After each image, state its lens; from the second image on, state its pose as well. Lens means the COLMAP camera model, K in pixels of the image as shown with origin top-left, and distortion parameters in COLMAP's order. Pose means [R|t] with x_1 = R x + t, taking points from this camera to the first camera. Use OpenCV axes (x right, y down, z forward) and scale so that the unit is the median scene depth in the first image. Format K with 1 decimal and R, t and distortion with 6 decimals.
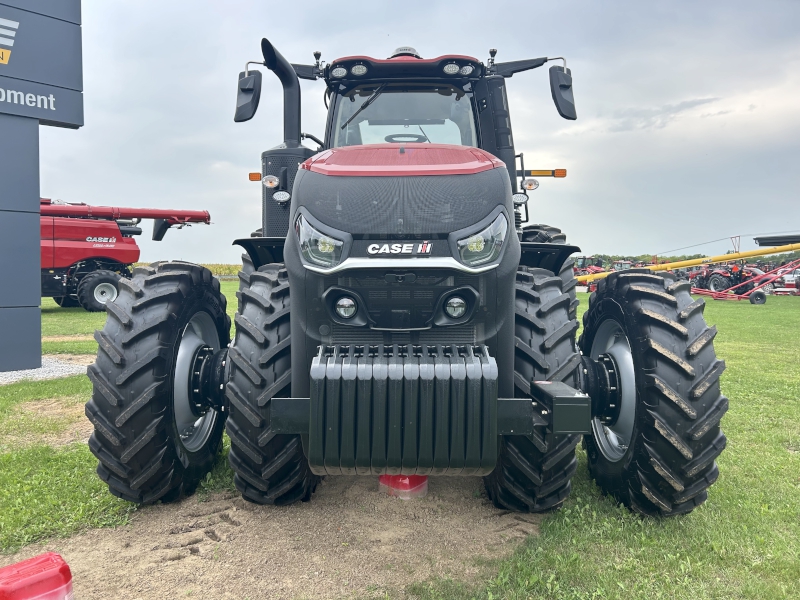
lens RADIAL K [[612.9, 0, 400.0], [0, 612.9, 300.0], [0, 0, 1]] dist [0.049258, -0.002626]
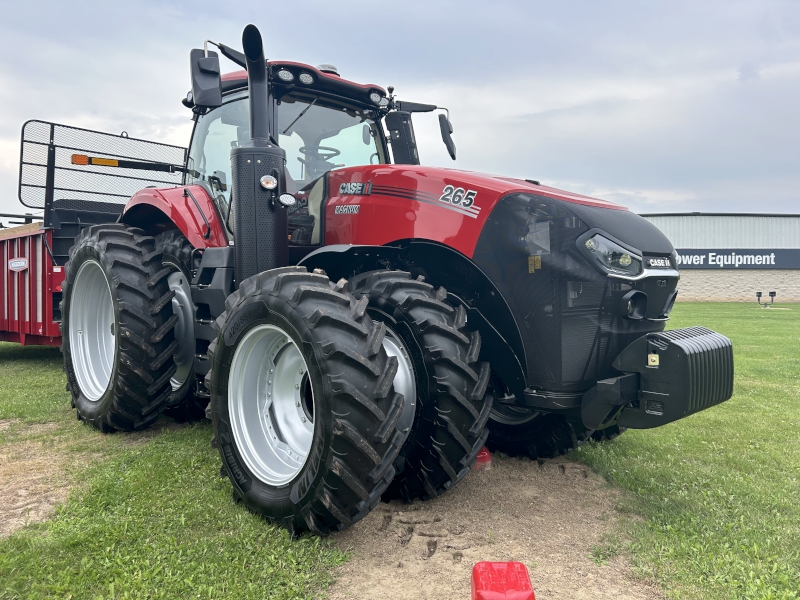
lens RADIAL K [[616.9, 0, 400.0], [0, 616.9, 300.0], [0, 0, 1]] dist [0.083047, 0.000144]
pose [[0.696175, -0.026760, 0.717373, -0.708542], [0.036876, 0.999319, 0.001491, -0.010437], [-0.716924, 0.025416, 0.696688, 0.199713]]
